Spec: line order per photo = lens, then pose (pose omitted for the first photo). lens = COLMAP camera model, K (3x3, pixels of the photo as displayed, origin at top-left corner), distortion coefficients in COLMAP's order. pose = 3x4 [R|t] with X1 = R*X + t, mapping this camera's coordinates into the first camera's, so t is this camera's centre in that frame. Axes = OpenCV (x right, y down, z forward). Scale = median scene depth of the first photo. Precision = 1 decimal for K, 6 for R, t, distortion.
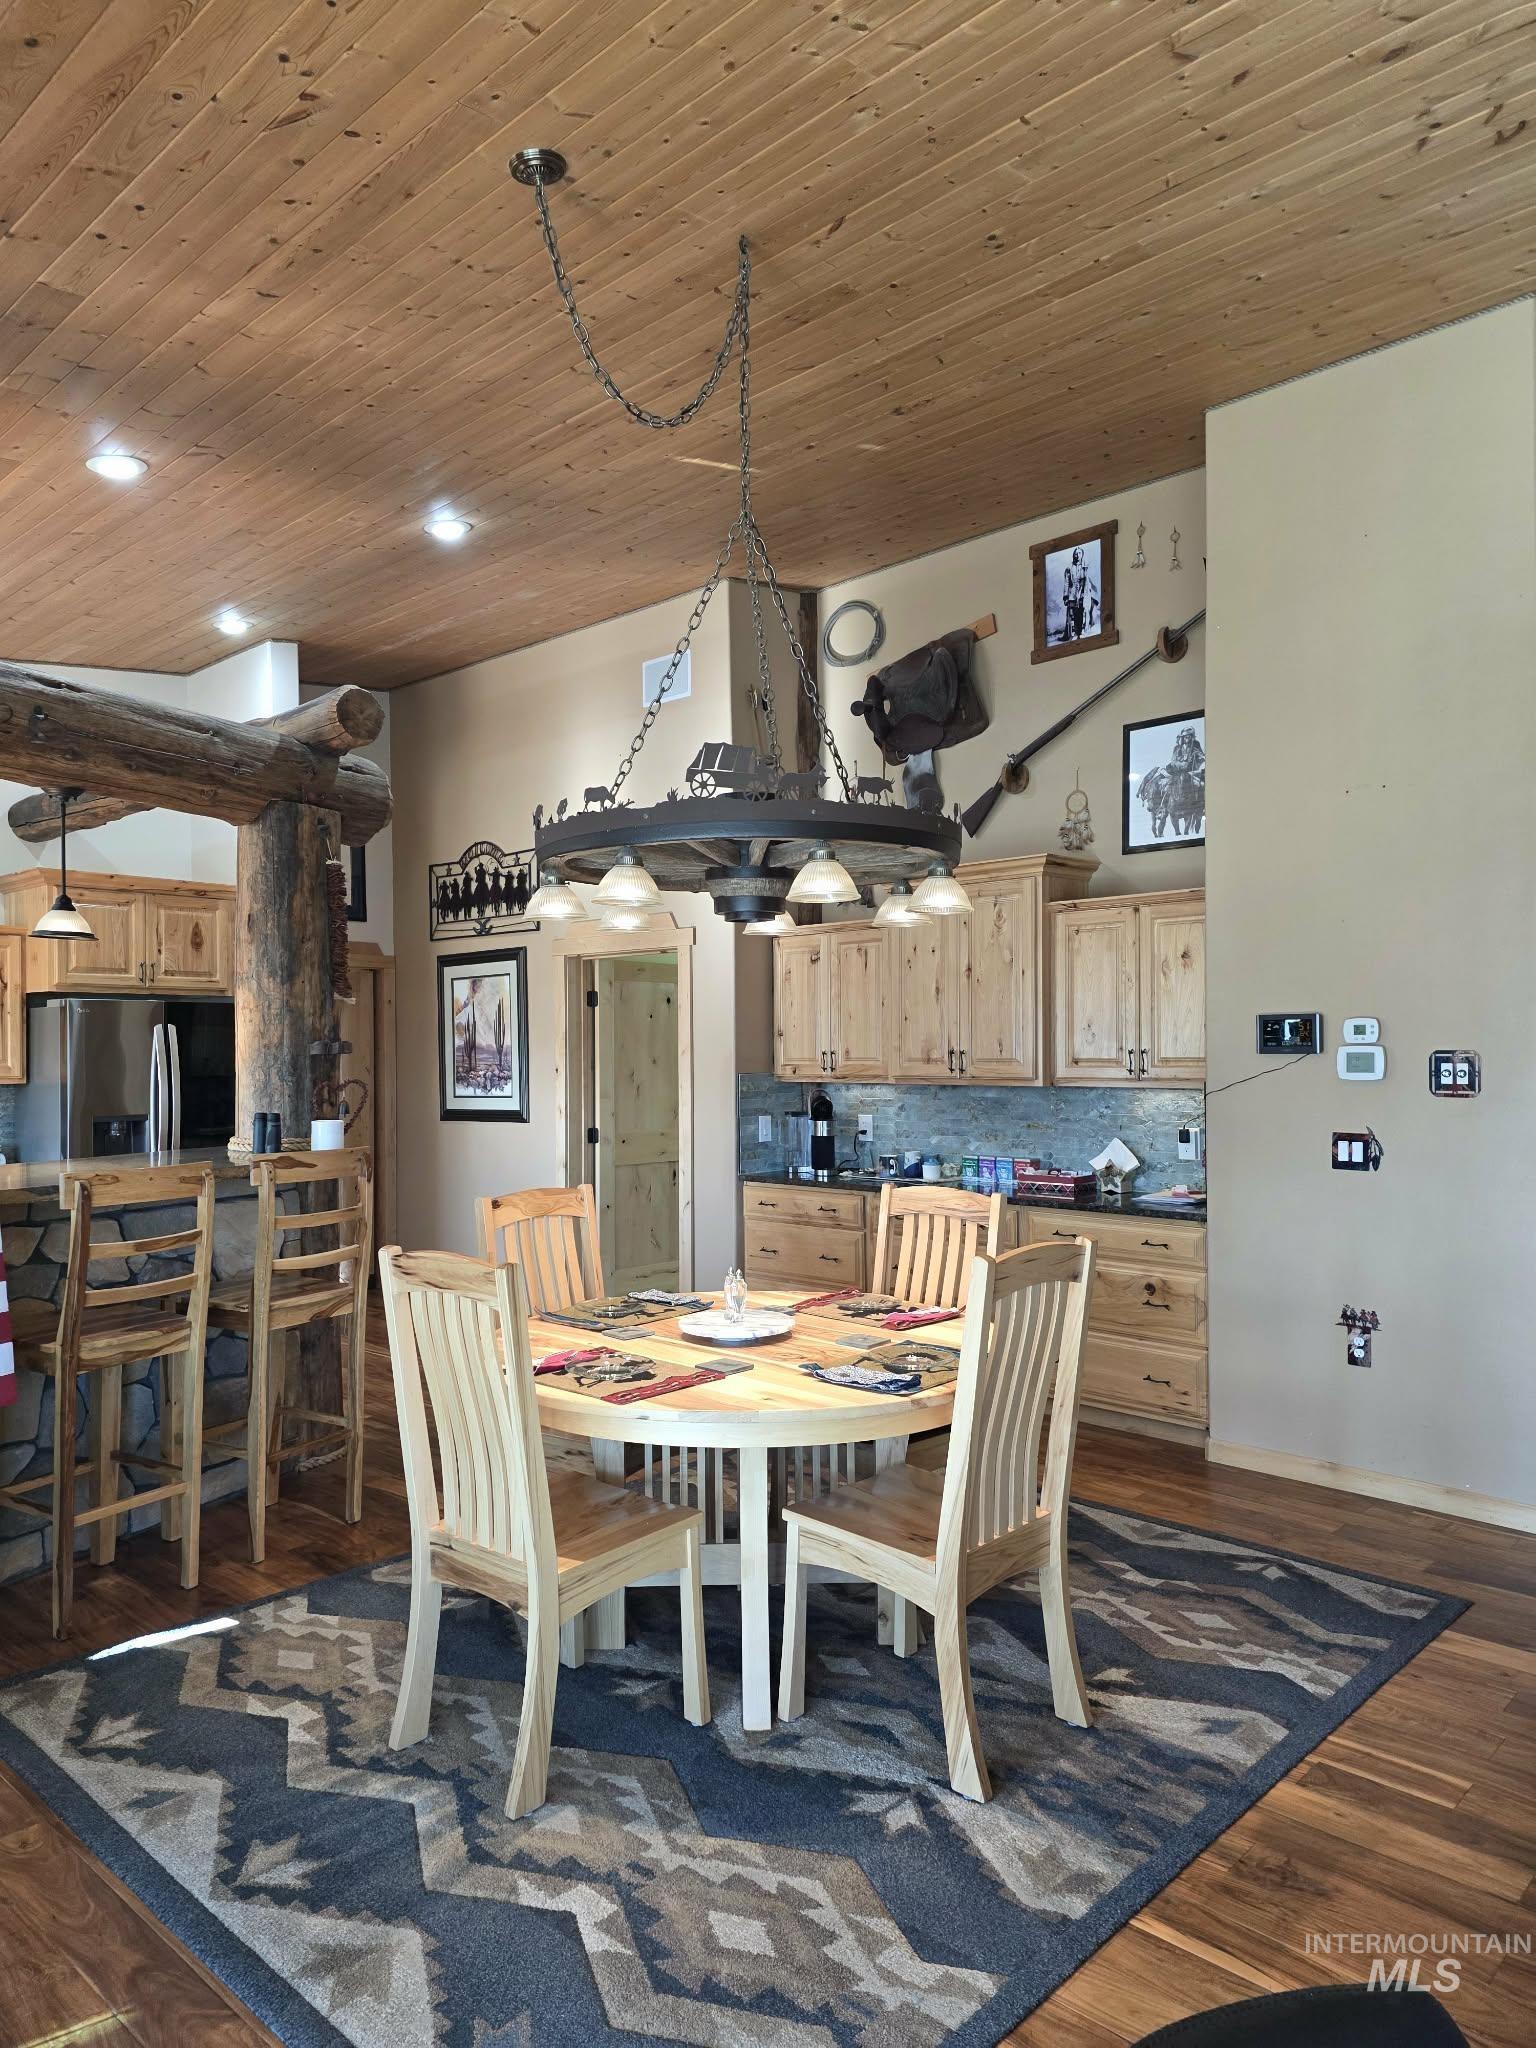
lens RADIAL K [[1346.3, 0, 758.9], [0, 1346.3, 1048.9], [0, 0, 1]] dist [0.085023, -0.067254]
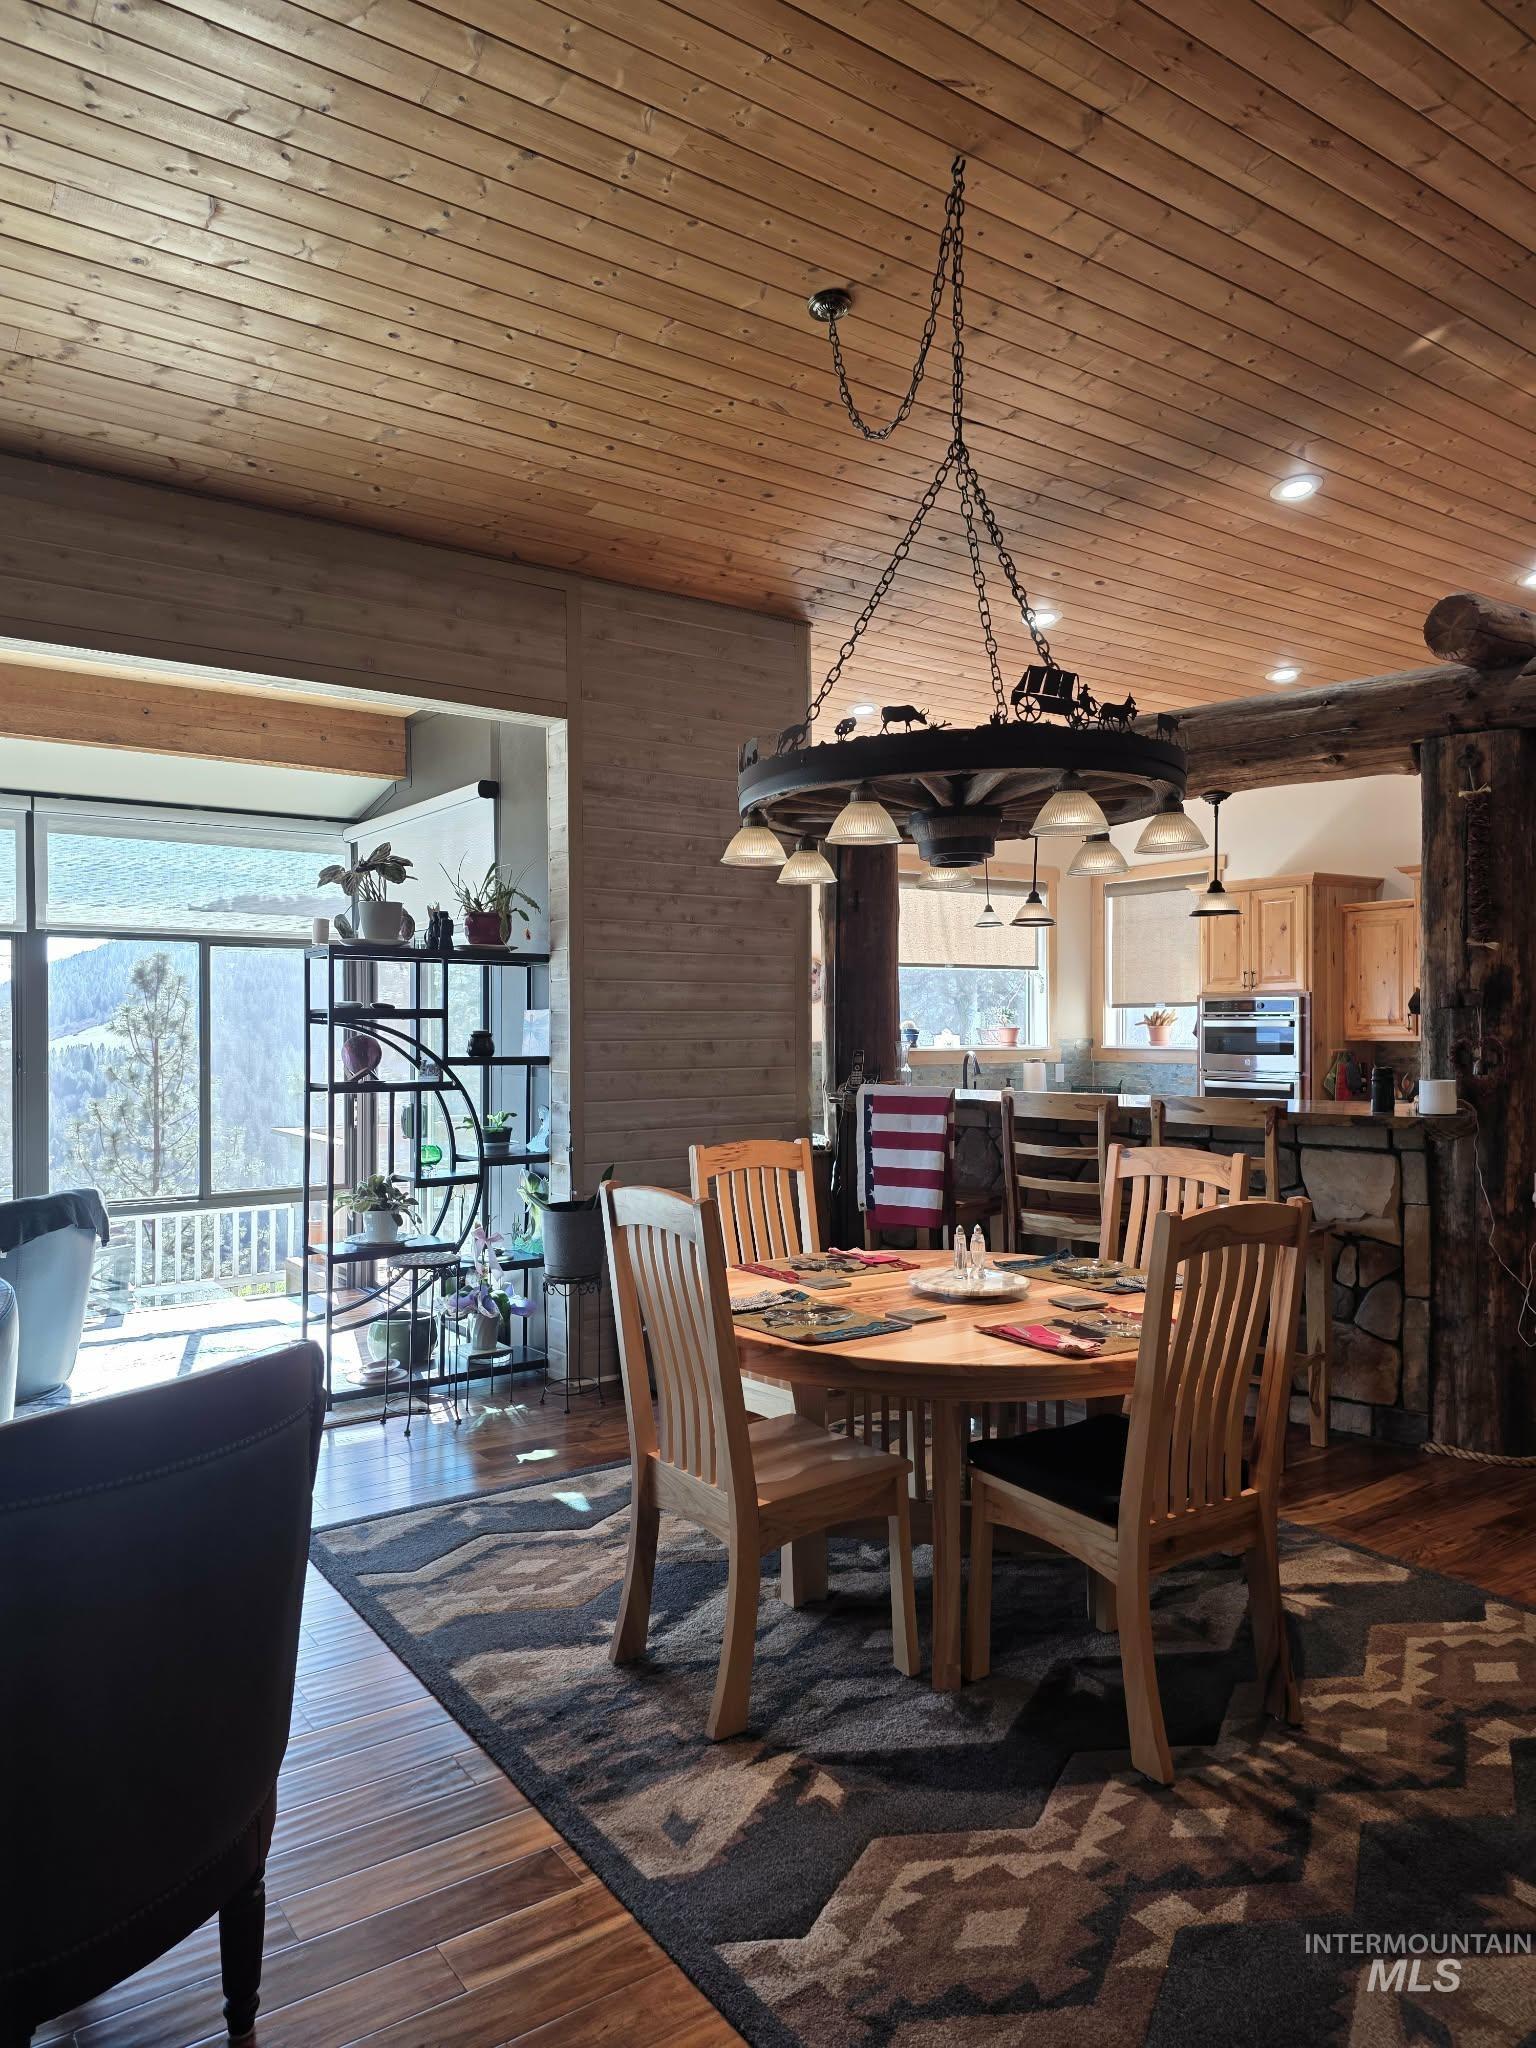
lens RADIAL K [[1382.1, 0, 779.1], [0, 1382.1, 1027.9], [0, 0, 1]] dist [0.050643, -0.002732]
pose [[-0.206893, 0.004303, -0.978354, 0.681250], [0.005392, 0.999980, 0.003258, 0.012316], [0.978349, -0.004601, -0.206912, 0.742693]]
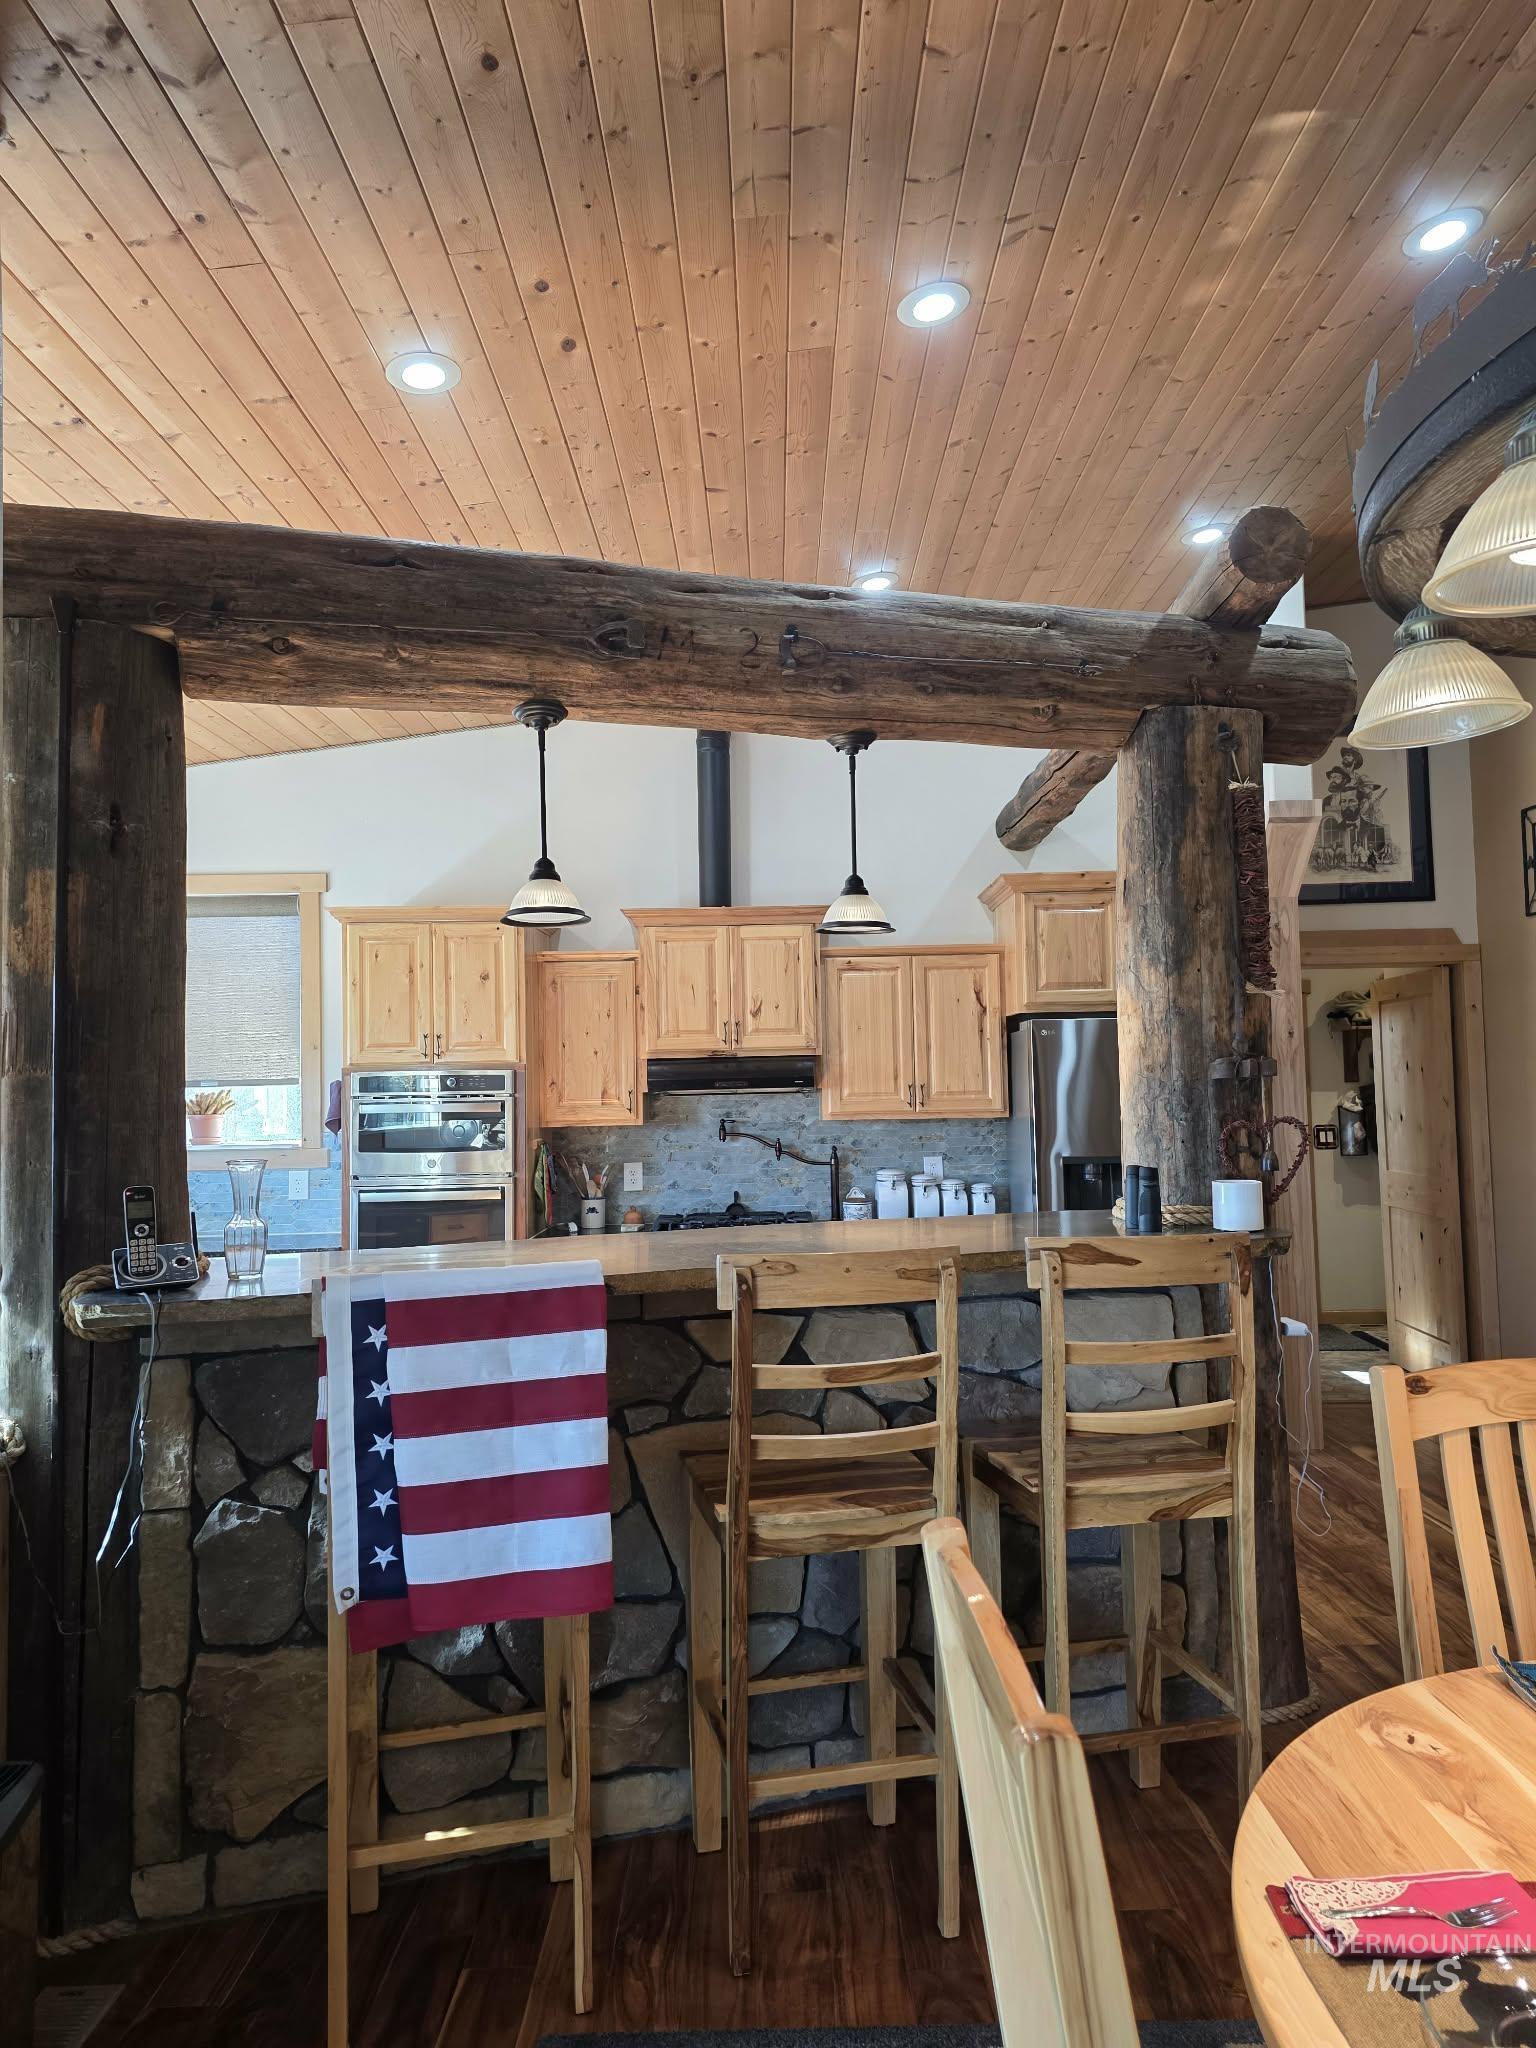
lens RADIAL K [[1352.2, 0, 784.0], [0, 1352.2, 1029.1], [0, 0, 1]] dist [0.085744, -0.075350]
pose [[0.691207, -0.044558, -0.721282, 0.004762], [0.018139, 0.998853, -0.044323, 0.005500], [0.722430, 0.017553, 0.691222, 0.385176]]
